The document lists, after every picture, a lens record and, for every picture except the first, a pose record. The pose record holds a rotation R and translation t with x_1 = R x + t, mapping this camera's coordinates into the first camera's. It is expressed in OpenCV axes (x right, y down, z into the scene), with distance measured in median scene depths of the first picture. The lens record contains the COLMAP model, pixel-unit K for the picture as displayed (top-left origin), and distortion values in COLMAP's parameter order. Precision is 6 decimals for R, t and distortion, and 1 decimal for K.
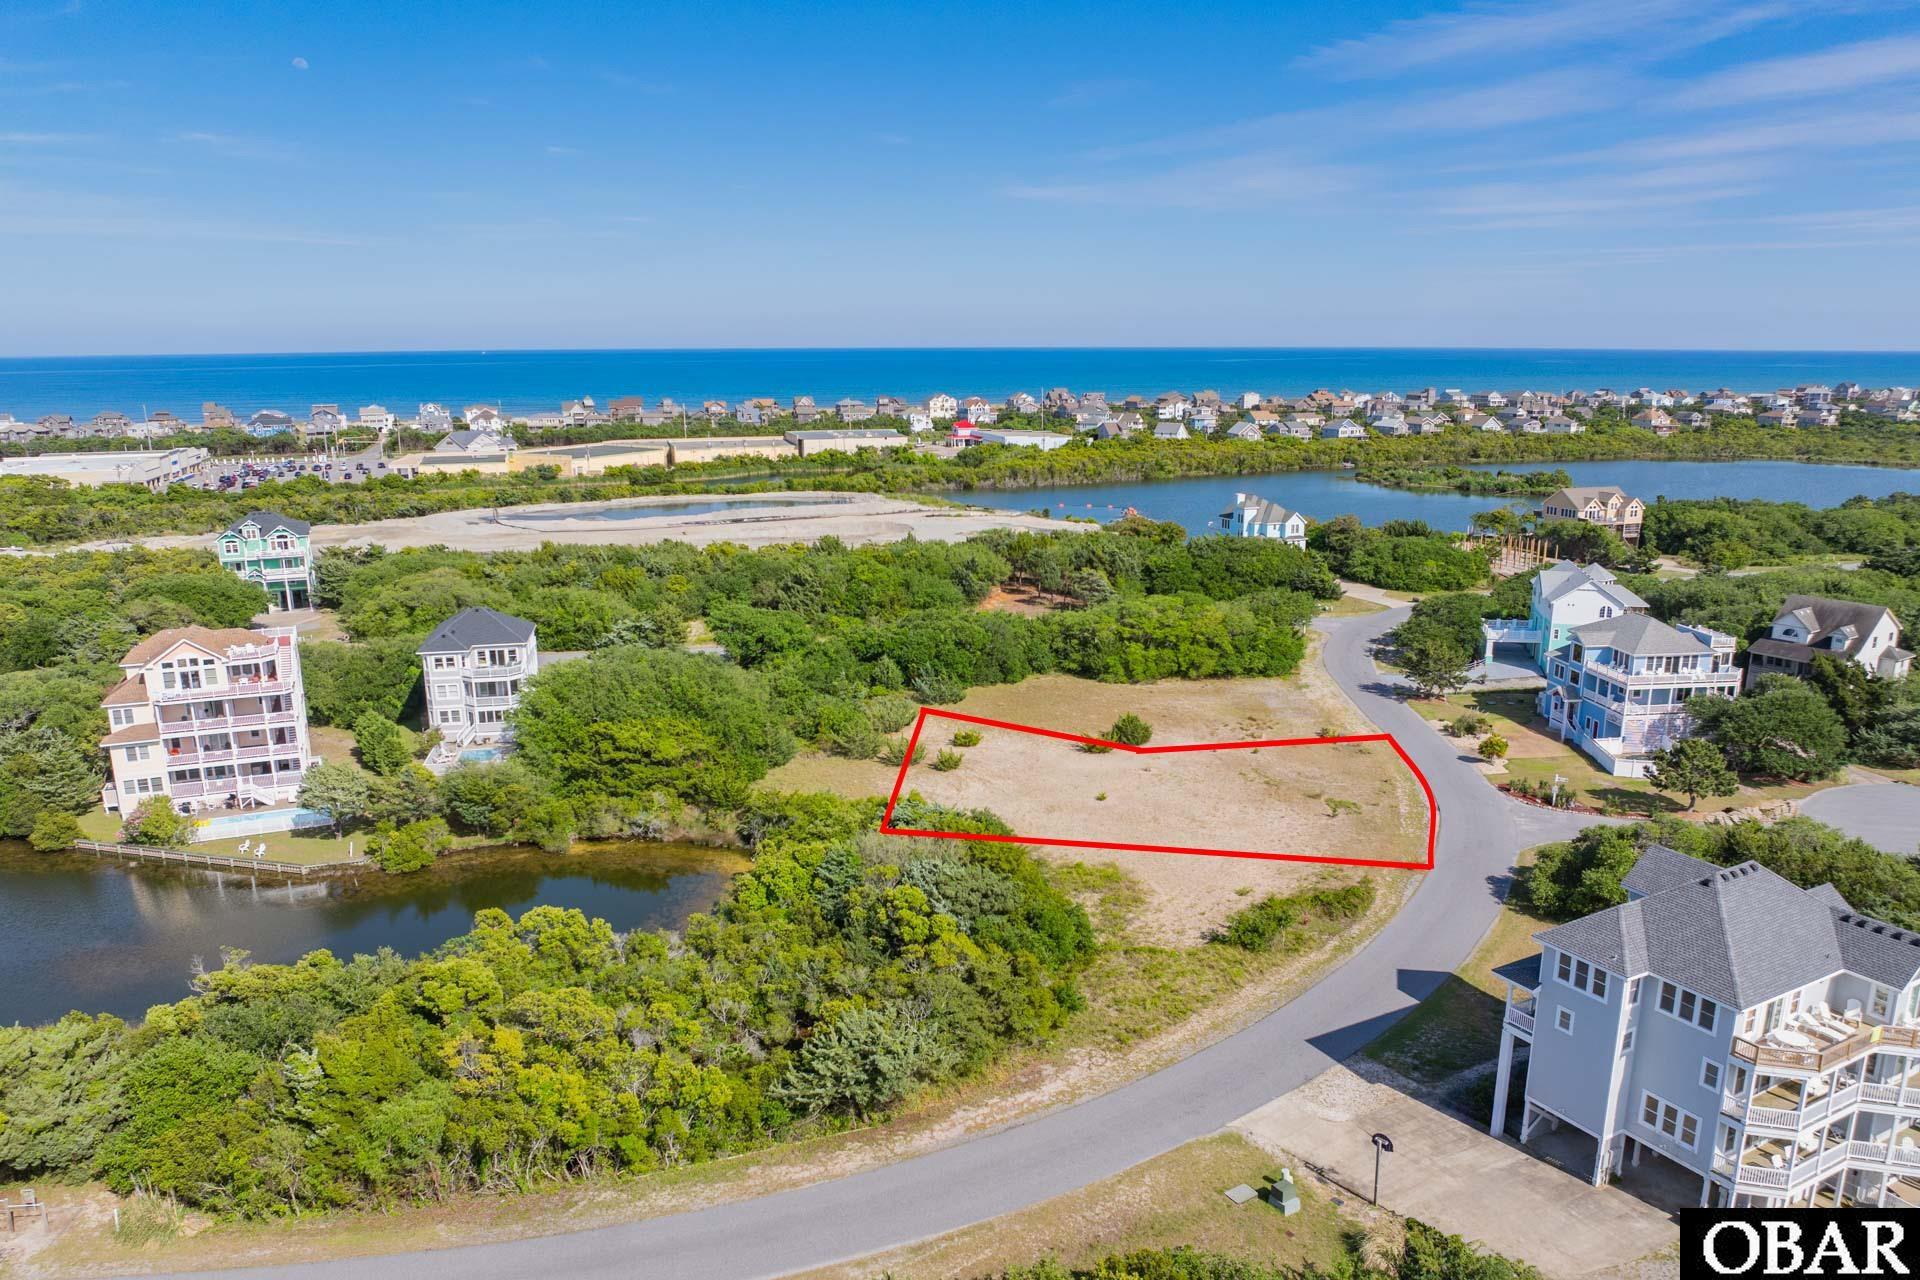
lens RADIAL K [[1354.0, 0, 969.7], [0, 1354.0, 680.0], [0, 0, 1]] dist [-0.033593, 0.003717]
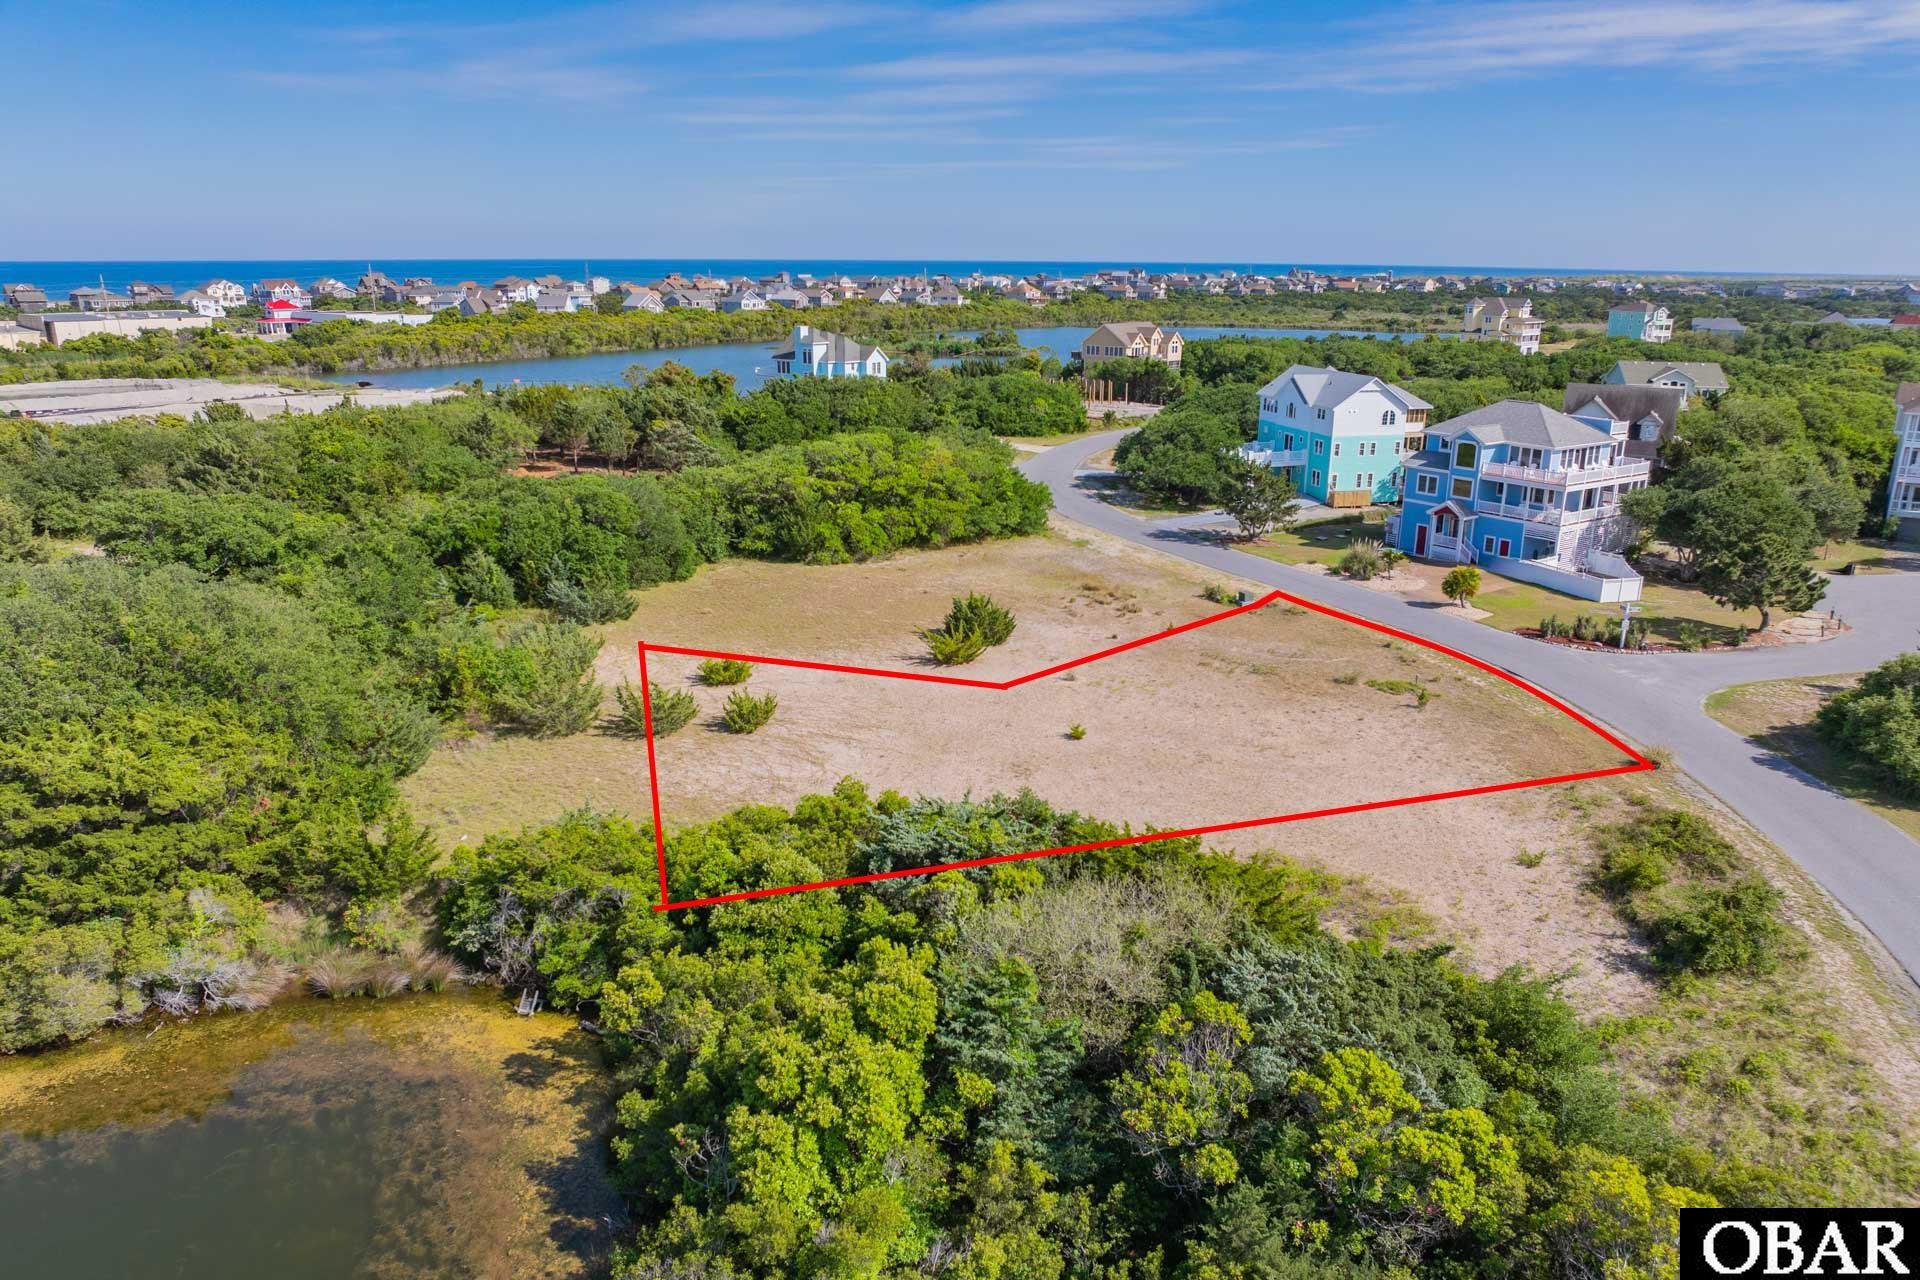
lens RADIAL K [[1354.0, 0, 969.7], [0, 1354.0, 680.0], [0, 0, 1]] dist [-0.033593, 0.003717]
pose [[0.875023, -0.135752, 0.464656, -0.146136], [0.107123, 0.990378, 0.087616, 0.007673], [-0.472079, -0.026891, 0.881146, 0.384499]]
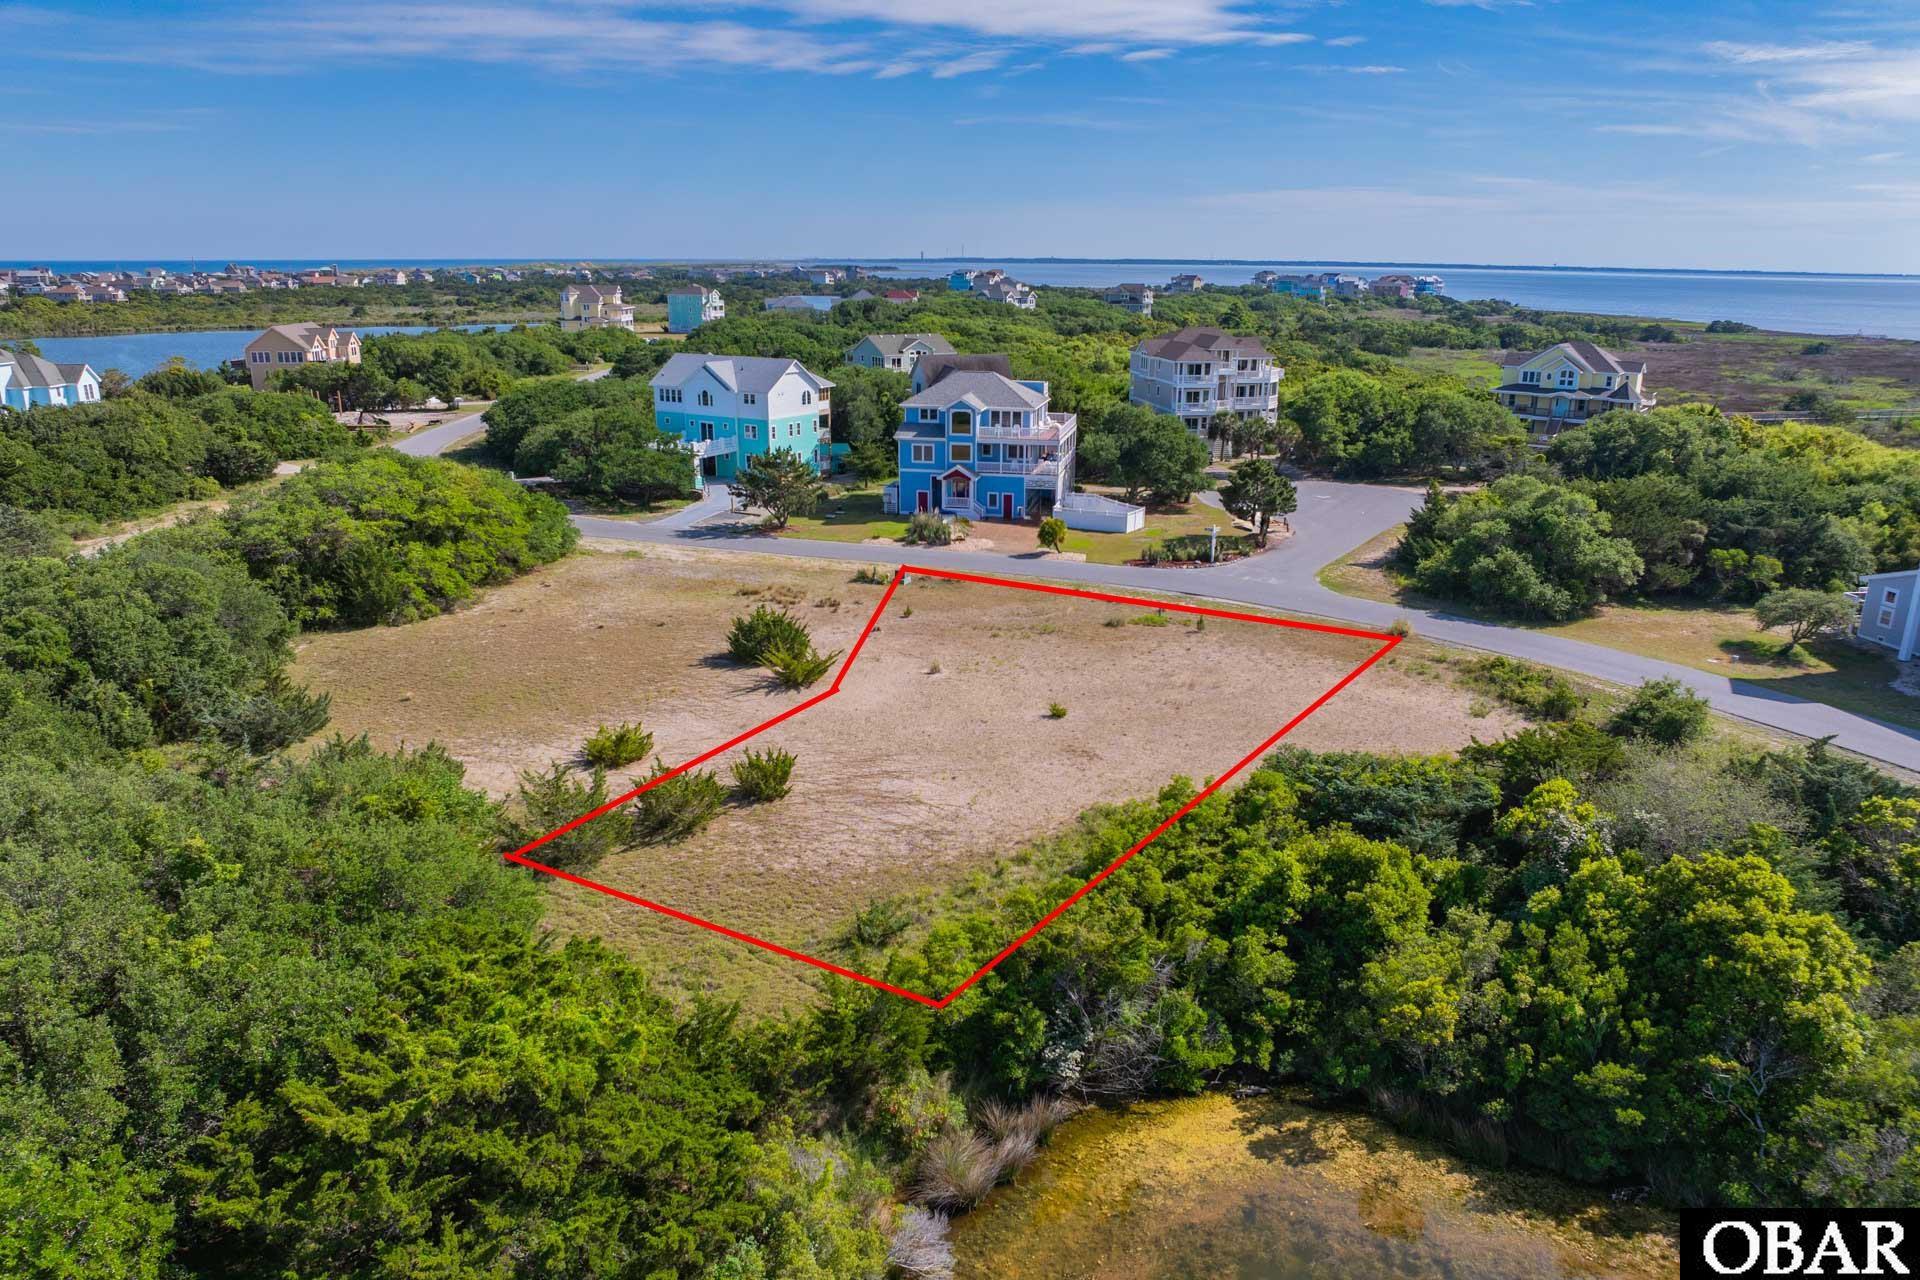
lens RADIAL K [[1319.2, 0, 961.3], [0, 1319.2, 732.4], [0, 0, 1]] dist [-0.029760, 0.004870]
pose [[0.309610, -0.316341, 0.896699, -0.307535], [0.219693, 0.941319, 0.256228, -0.042152], [-0.925136, 0.117668, 0.360940, 0.613333]]
